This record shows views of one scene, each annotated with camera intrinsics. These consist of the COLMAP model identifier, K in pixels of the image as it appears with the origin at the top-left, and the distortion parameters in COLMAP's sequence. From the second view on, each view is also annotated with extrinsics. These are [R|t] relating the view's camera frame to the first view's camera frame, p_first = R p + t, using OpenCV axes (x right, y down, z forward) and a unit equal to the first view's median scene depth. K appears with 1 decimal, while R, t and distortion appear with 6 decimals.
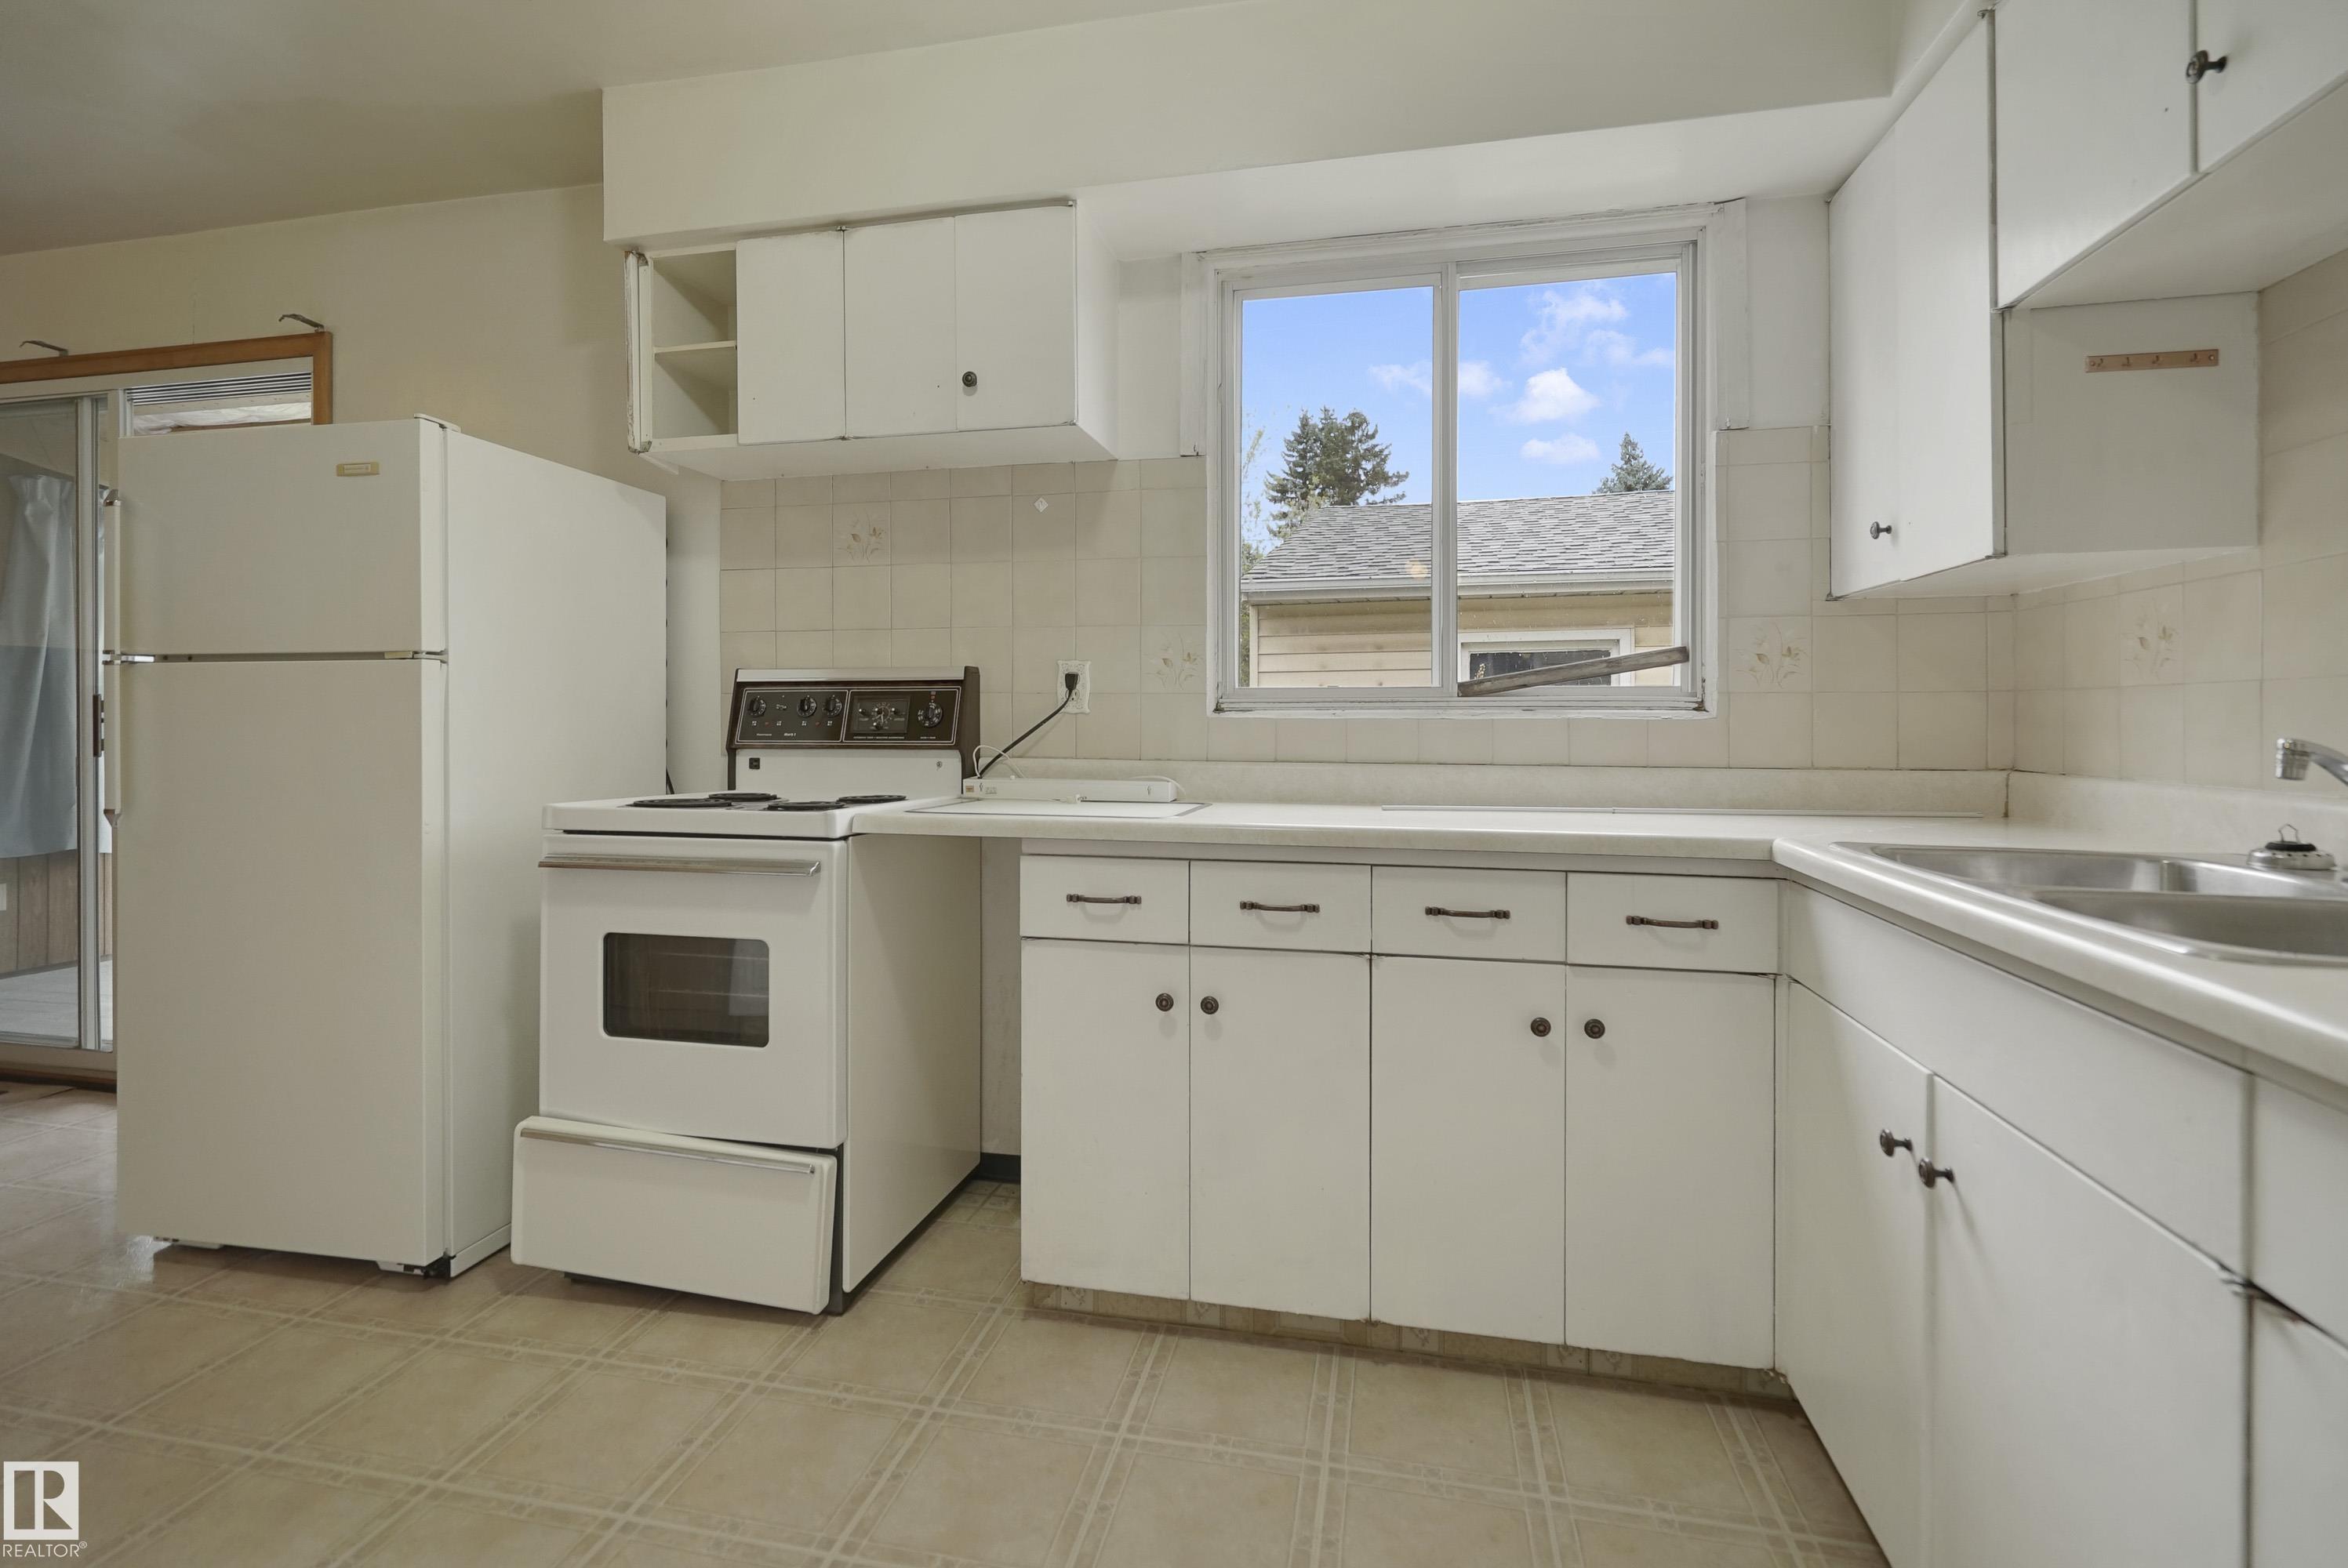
lens RADIAL K [[1073.4, 0, 1161.4], [0, 1073.4, 787.8], [0, 0, 1]] dist [-0.001307, 0.000439]
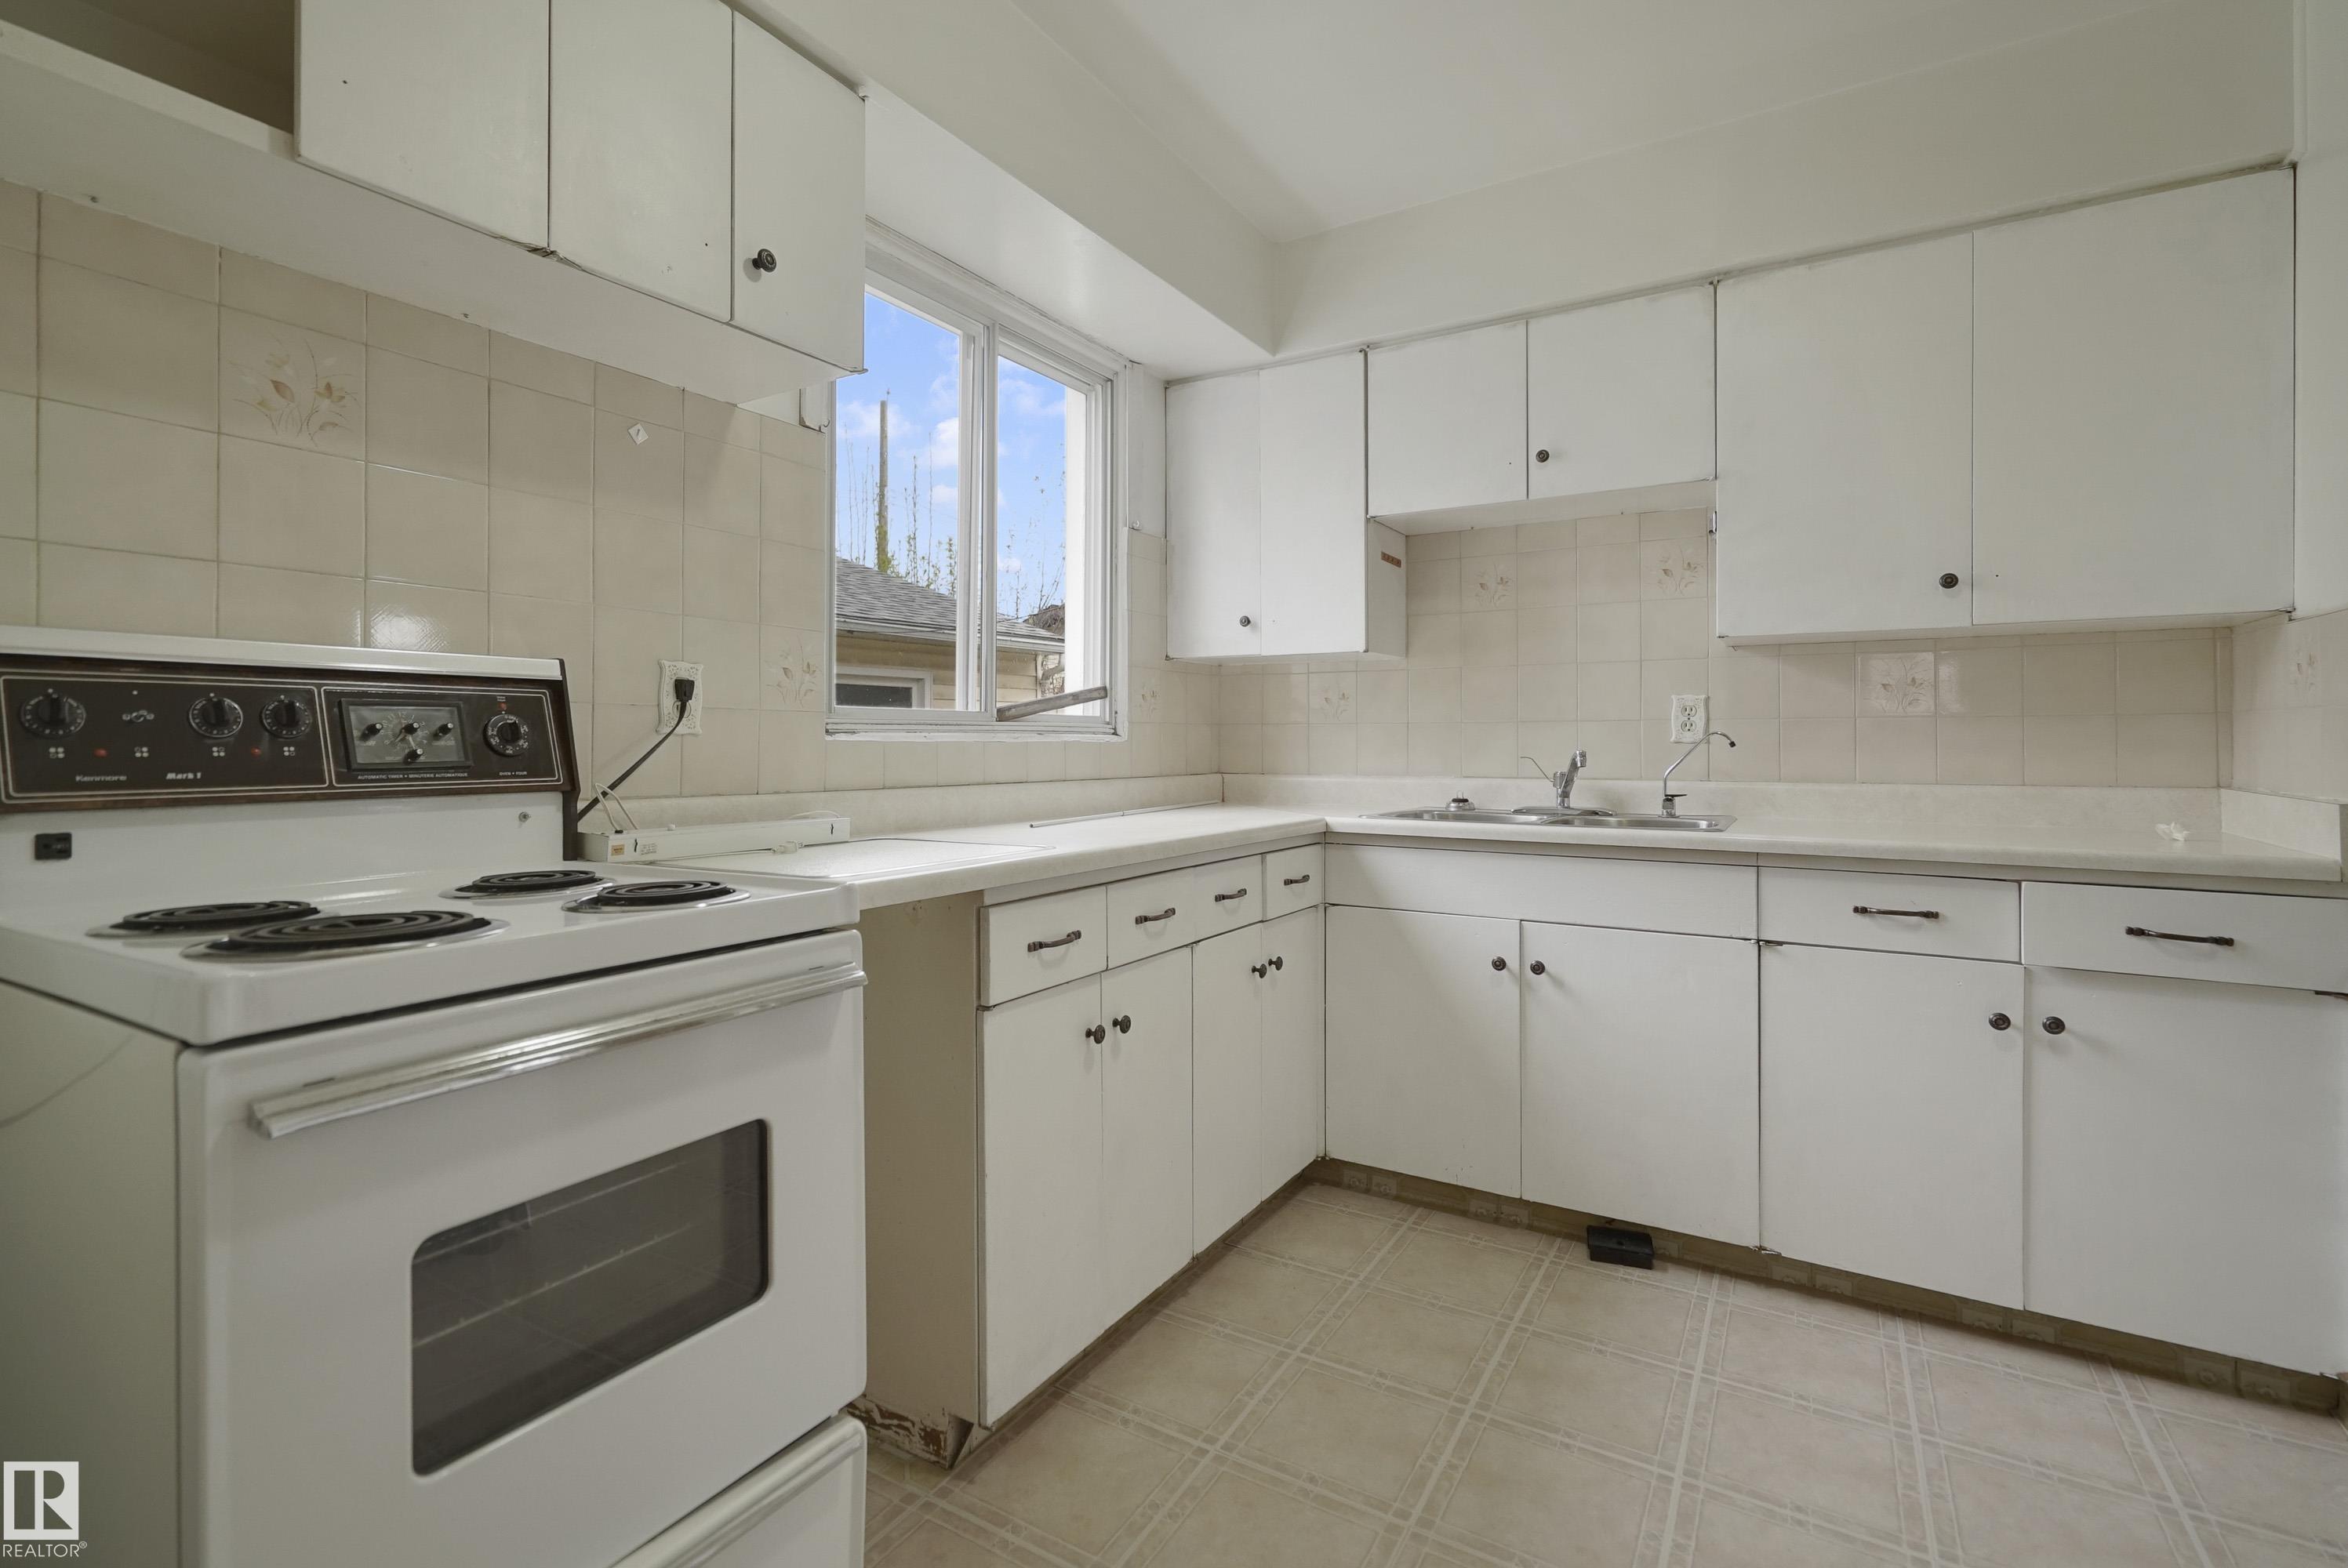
lens RADIAL K [[1062.7, 0, 1161.1], [0, 1062.7, 798.2], [0, 0, 1]] dist [-0.000140, 0.000385]
pose [[0.340349, -0.050802, 0.938926, -0.737422], [0.060104, 0.997673, 0.032194, -0.034326], [-0.938376, 0.045476, 0.342610, 0.516987]]
